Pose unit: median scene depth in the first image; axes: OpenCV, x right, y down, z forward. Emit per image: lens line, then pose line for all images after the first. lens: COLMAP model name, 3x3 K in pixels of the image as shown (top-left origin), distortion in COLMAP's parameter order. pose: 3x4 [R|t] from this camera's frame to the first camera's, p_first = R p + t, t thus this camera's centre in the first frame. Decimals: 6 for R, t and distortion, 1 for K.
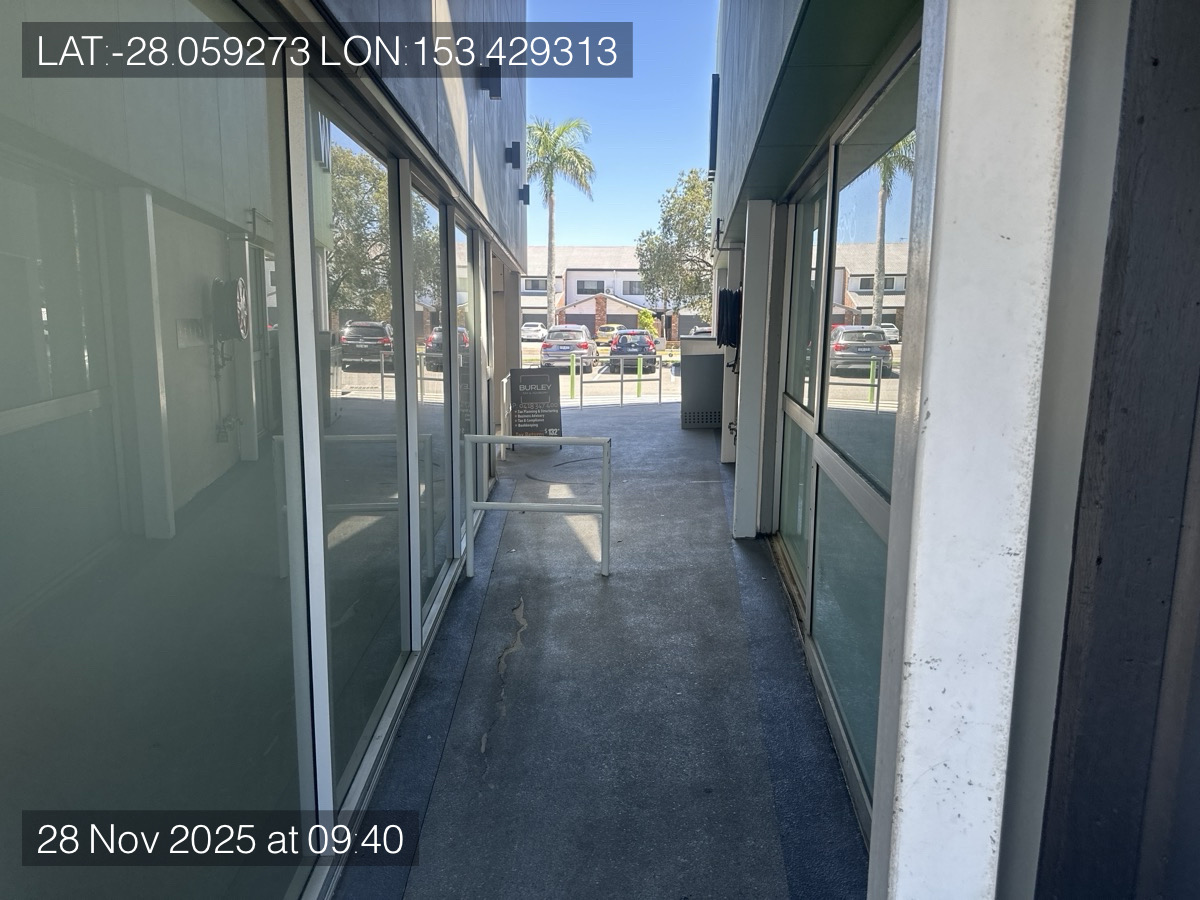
lens RADIAL K [[843.6, 0, 600.0], [0, 843.6, 450.0], [0, 0, 1]] dist [0.071420, -0.080455]
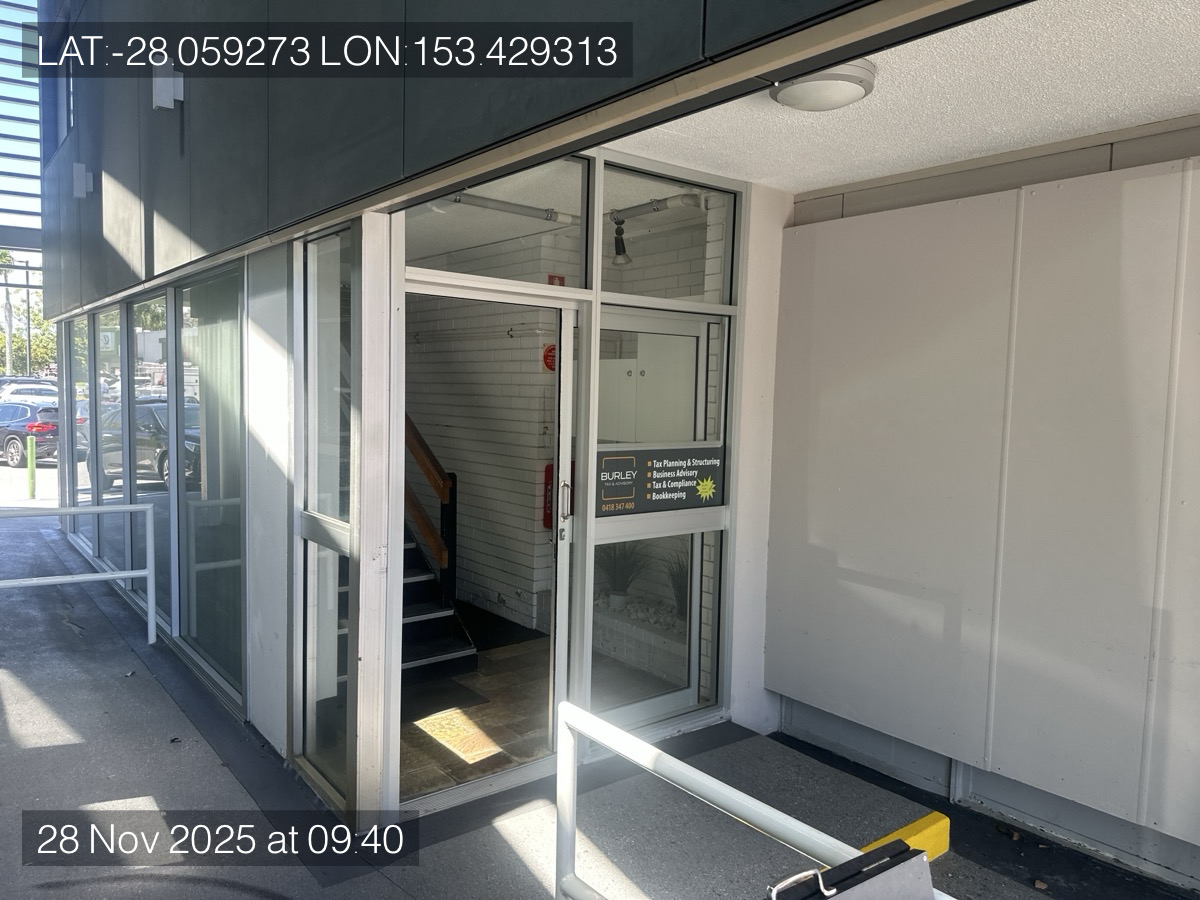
lens RADIAL K [[843.6, 0, 600.0], [0, 843.6, 450.0], [0, 0, 1]] dist [0.071420, -0.080455]
pose [[-0.805782, 0.012696, -0.592076, 0.021200], [-0.126062, 0.973180, 0.192430, -0.331242], [0.578640, 0.229695, -0.782570, 1.965664]]
